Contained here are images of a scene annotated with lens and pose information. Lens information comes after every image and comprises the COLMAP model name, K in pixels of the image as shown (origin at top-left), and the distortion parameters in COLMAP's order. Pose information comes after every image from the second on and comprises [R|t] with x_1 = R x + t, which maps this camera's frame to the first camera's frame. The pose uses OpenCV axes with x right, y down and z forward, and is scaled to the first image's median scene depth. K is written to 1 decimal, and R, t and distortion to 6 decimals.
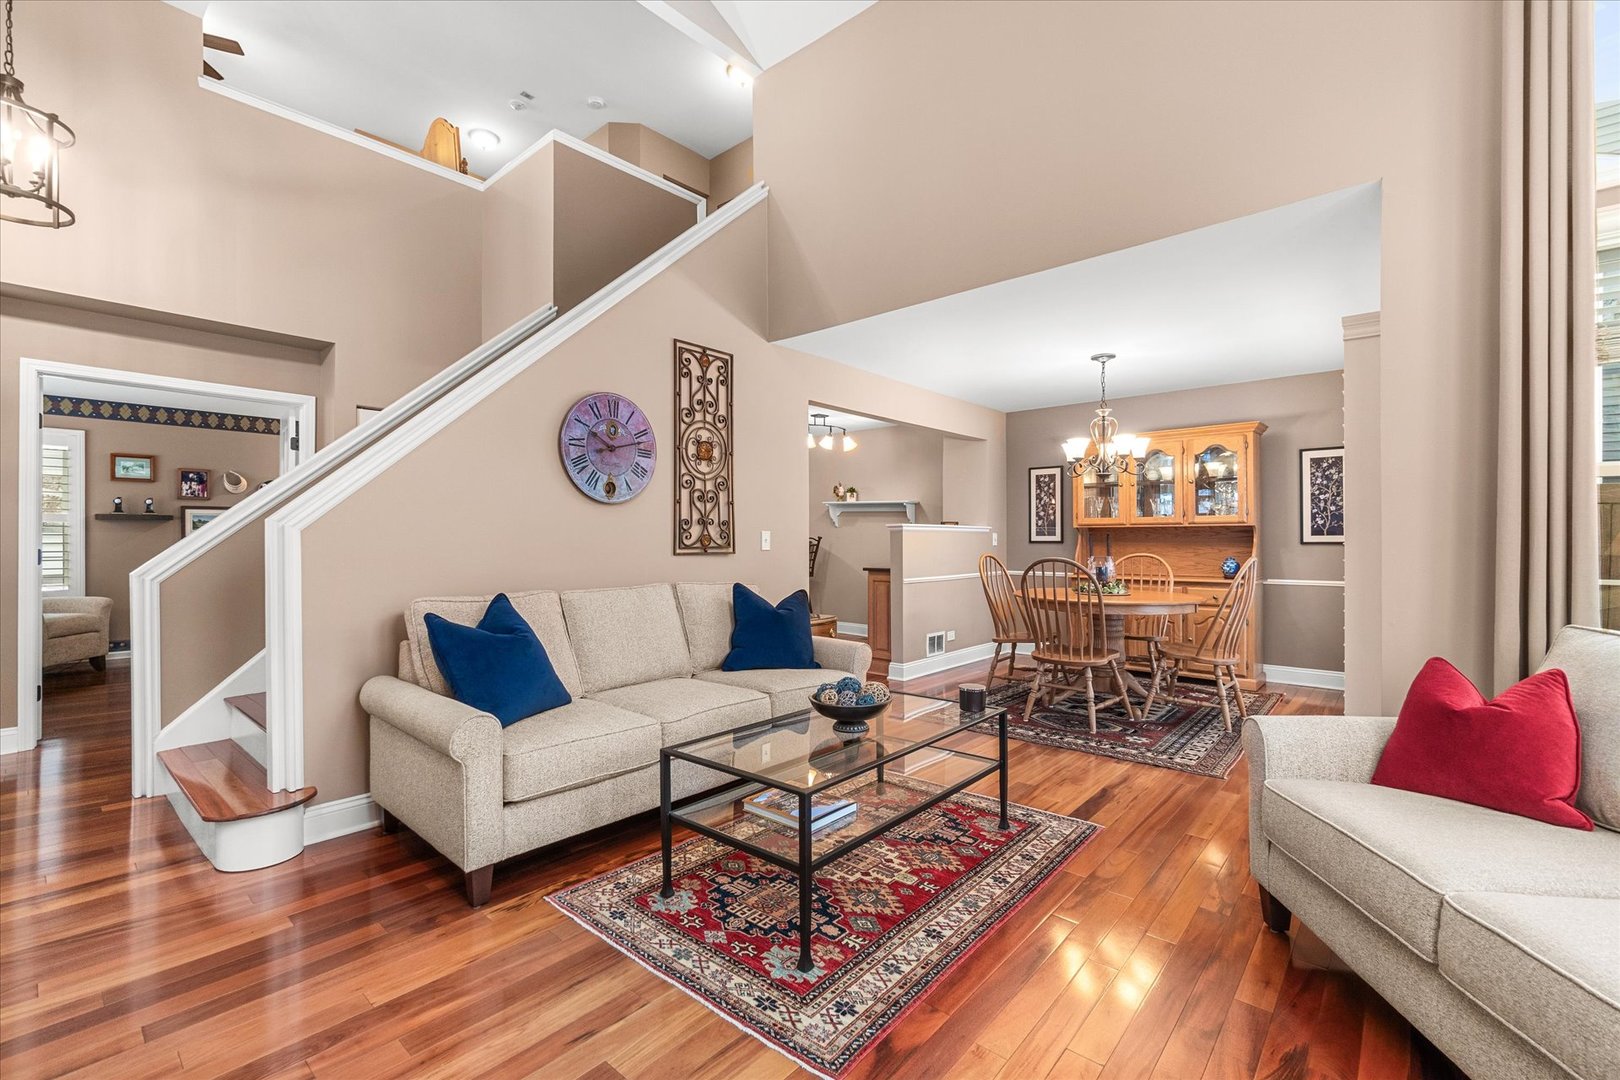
lens RADIAL K [[741.7, 0, 805.9], [0, 741.7, 525.3], [0, 0, 1]] dist [-0.000385, 0.000008]
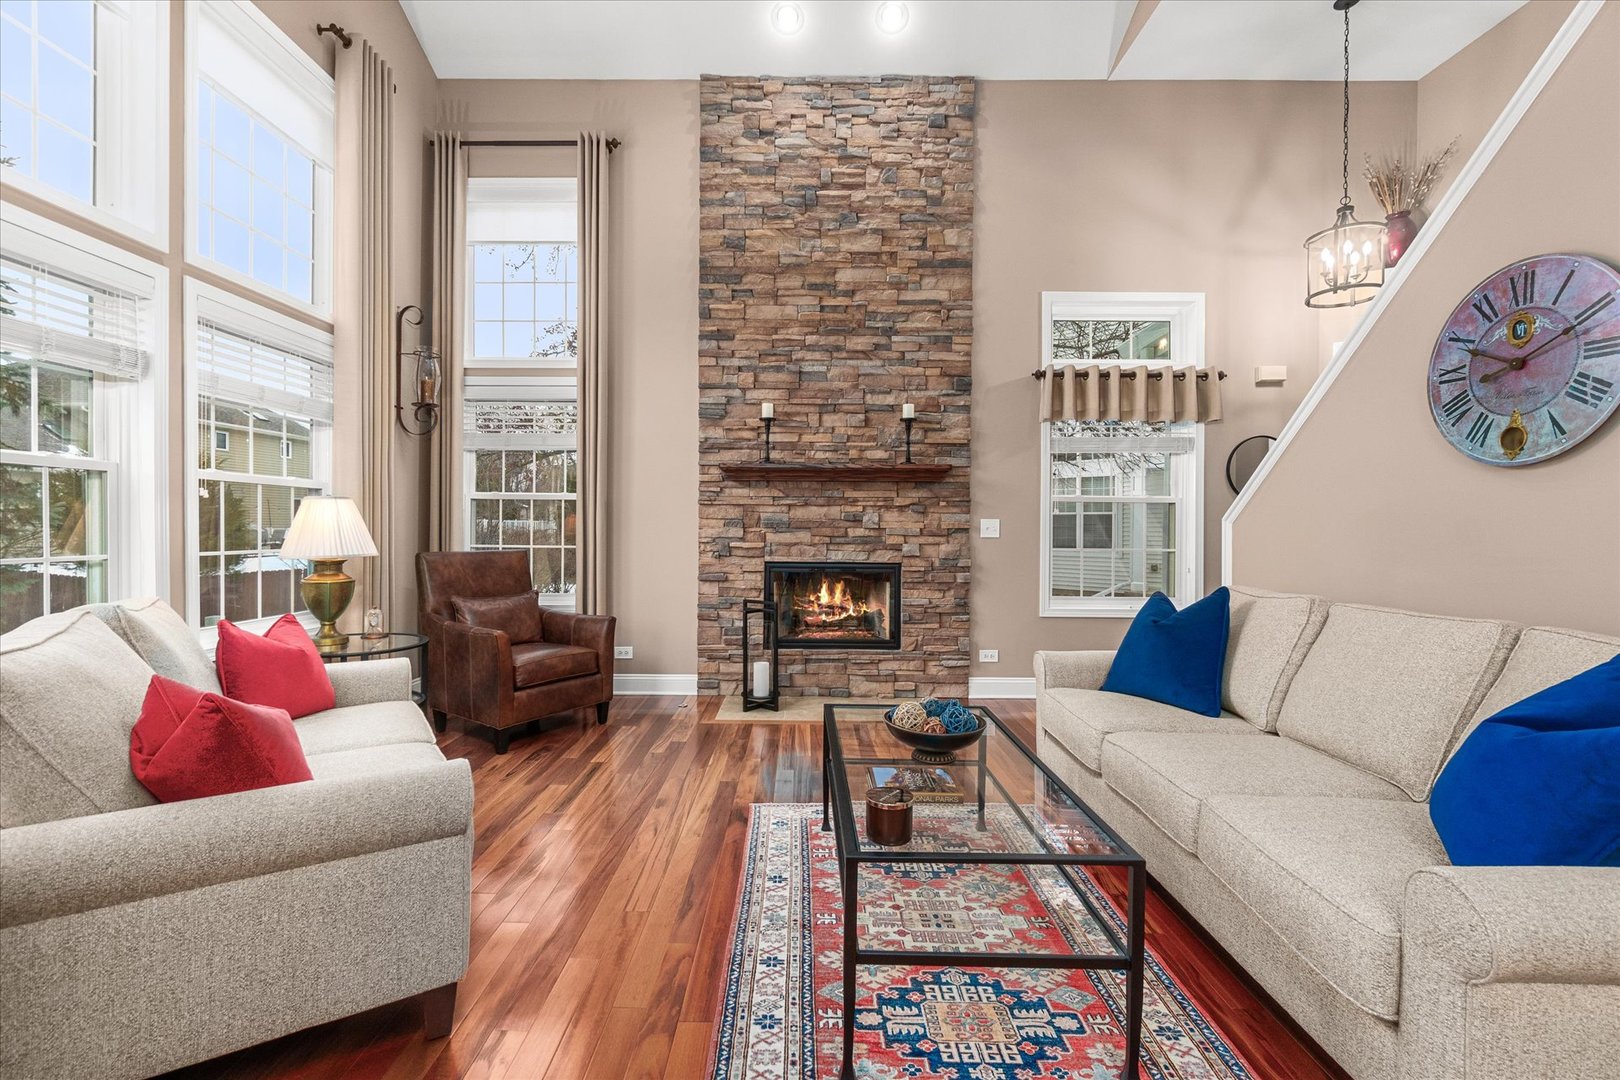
lens RADIAL K [[741.7, 0, 805.9], [0, 741.7, 525.3], [0, 0, 1]] dist [-0.000385, 0.000008]
pose [[-0.776438, 0.000124, -0.630194, 0.687855], [0.013460, 0.999775, -0.016387, 0.023131], [0.630050, -0.021206, -0.776265, 1.546172]]
